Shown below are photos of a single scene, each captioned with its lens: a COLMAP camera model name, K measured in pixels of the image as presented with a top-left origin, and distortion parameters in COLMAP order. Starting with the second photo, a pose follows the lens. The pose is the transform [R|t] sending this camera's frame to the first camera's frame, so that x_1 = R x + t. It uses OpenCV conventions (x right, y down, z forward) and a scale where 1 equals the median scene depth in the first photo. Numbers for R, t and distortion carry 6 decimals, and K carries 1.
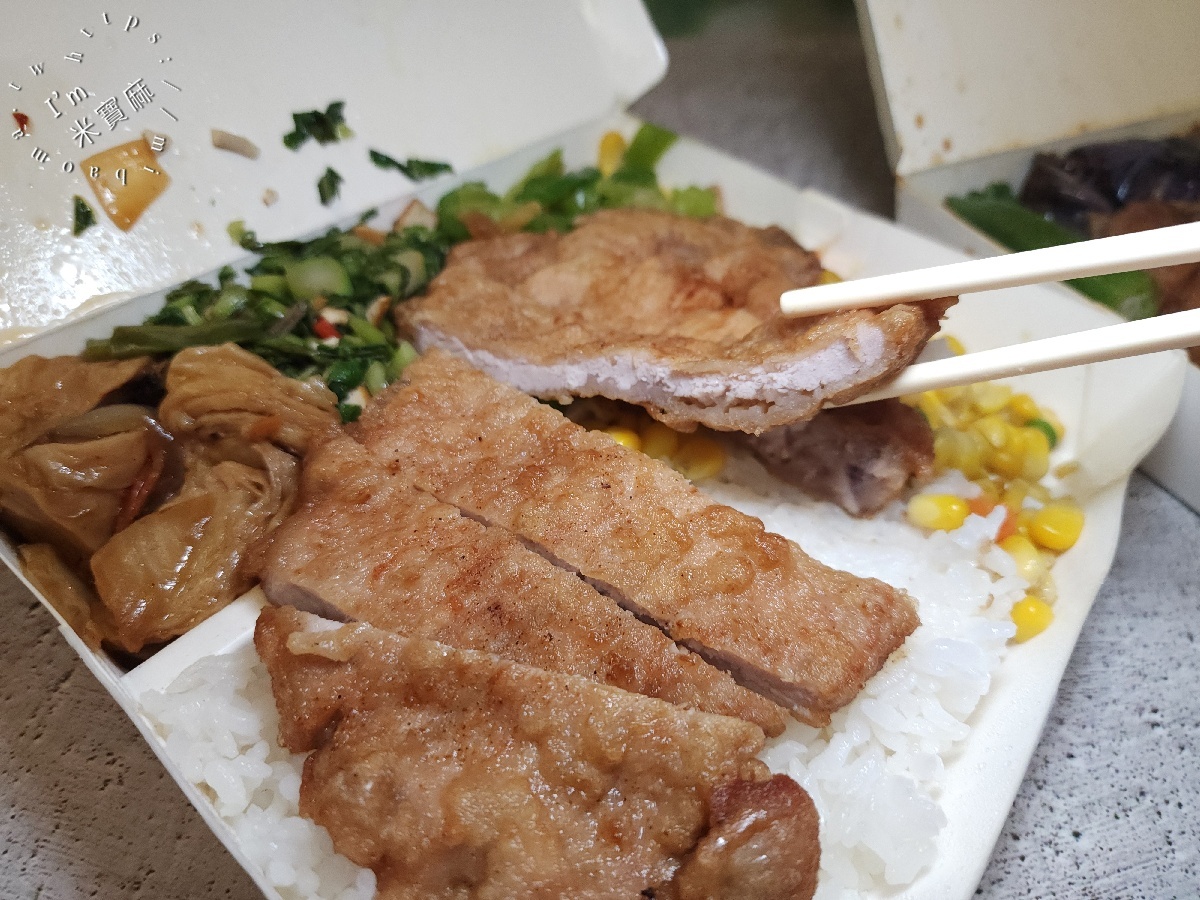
lens RADIAL K [[808.3, 0, 600.5], [0, 808.3, 444.5], [0, 0, 1]] dist [-0.004052, 0.000325]
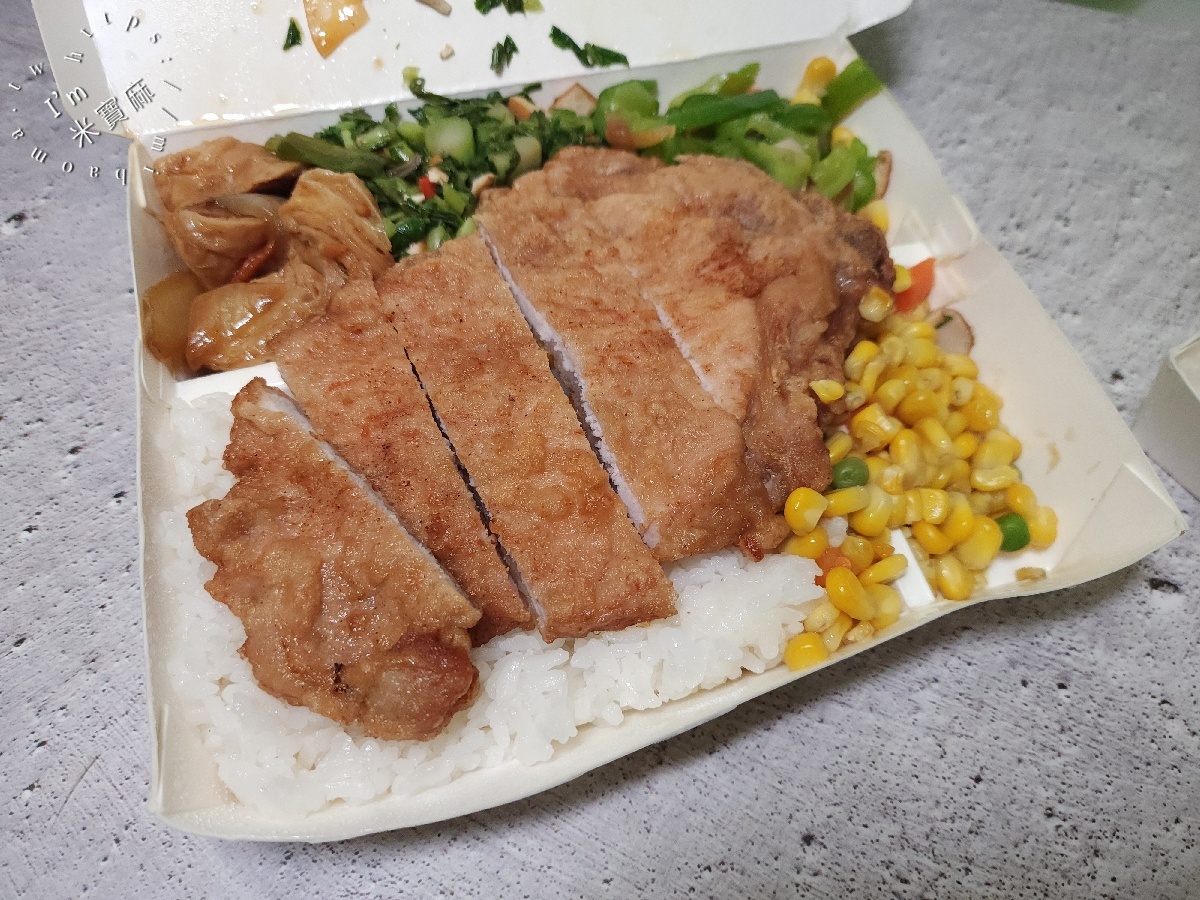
lens RADIAL K [[808.3, 0, 592.2], [0, 808.3, 462.3], [0, 0, 1]] dist [-0.004052, 0.000325]
pose [[0.844031, 0.437452, -0.310238, 0.488778], [-0.356149, 0.889712, 0.285606, -0.233456], [0.400962, -0.130569, 0.906742, -0.070592]]
